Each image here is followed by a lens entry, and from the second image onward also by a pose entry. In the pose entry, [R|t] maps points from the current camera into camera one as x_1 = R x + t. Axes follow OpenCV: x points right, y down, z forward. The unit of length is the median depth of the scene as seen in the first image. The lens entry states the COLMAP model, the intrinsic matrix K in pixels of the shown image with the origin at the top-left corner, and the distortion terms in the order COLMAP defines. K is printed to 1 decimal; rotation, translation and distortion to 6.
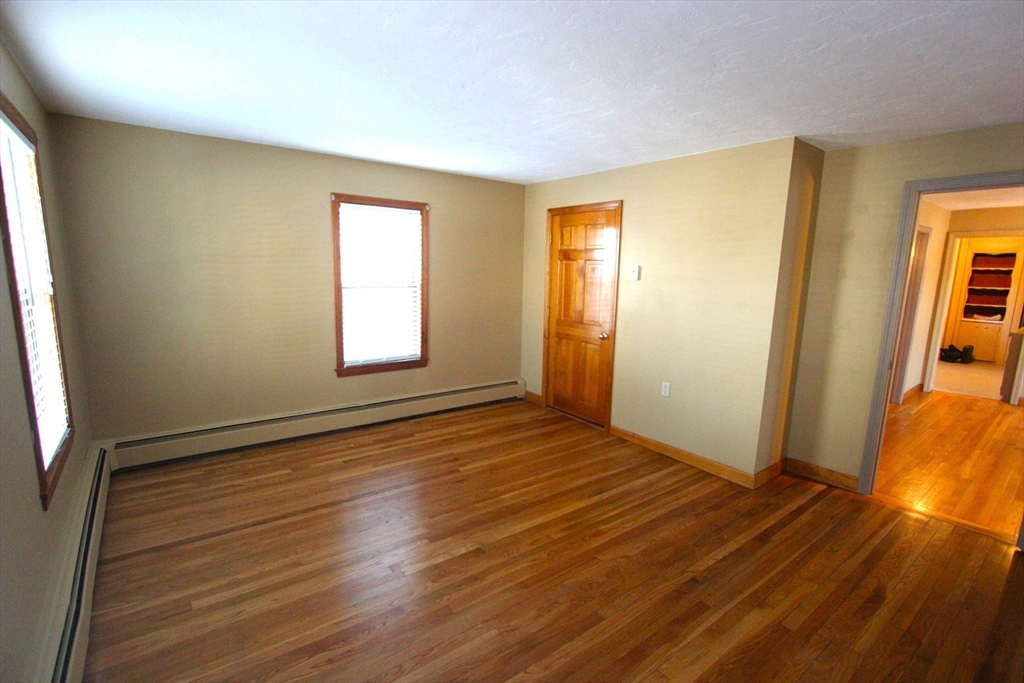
lens RADIAL K [[474.2, 0, 512.5], [0, 474.2, 346.6], [0, 0, 1]] dist [-0.012500, -0.000357]
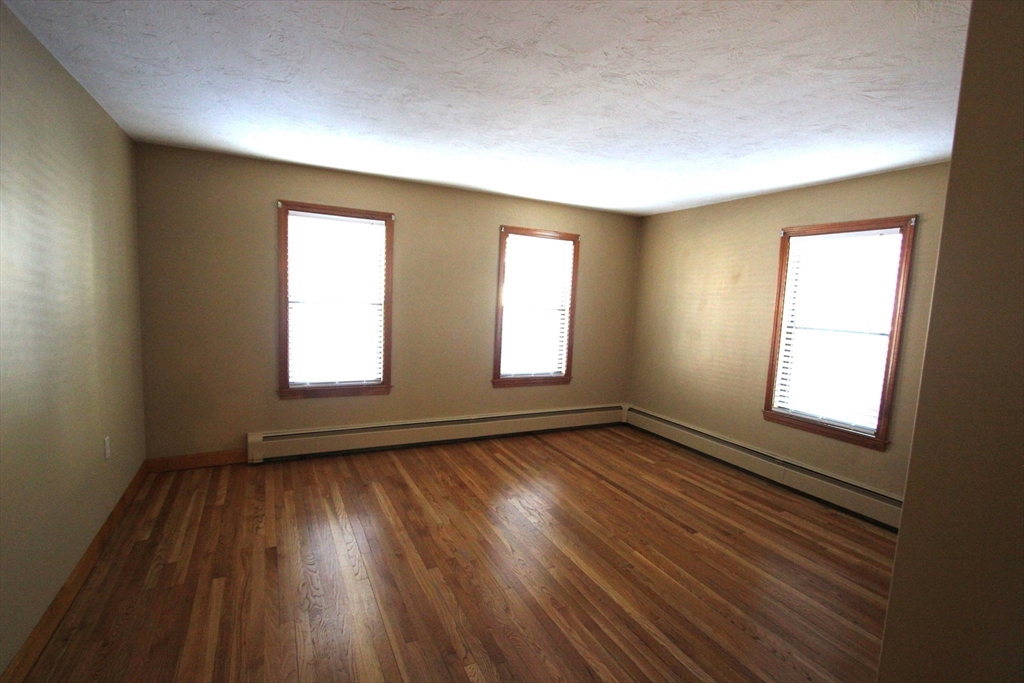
lens RADIAL K [[474.2, 0, 512.5], [0, 474.2, 346.6], [0, 0, 1]] dist [-0.012500, -0.000357]
pose [[-0.199189, 0.075999, -0.977010, 0.749025], [-0.201253, 0.972565, 0.116684, -0.101146], [0.959073, 0.219868, -0.178429, 0.737883]]
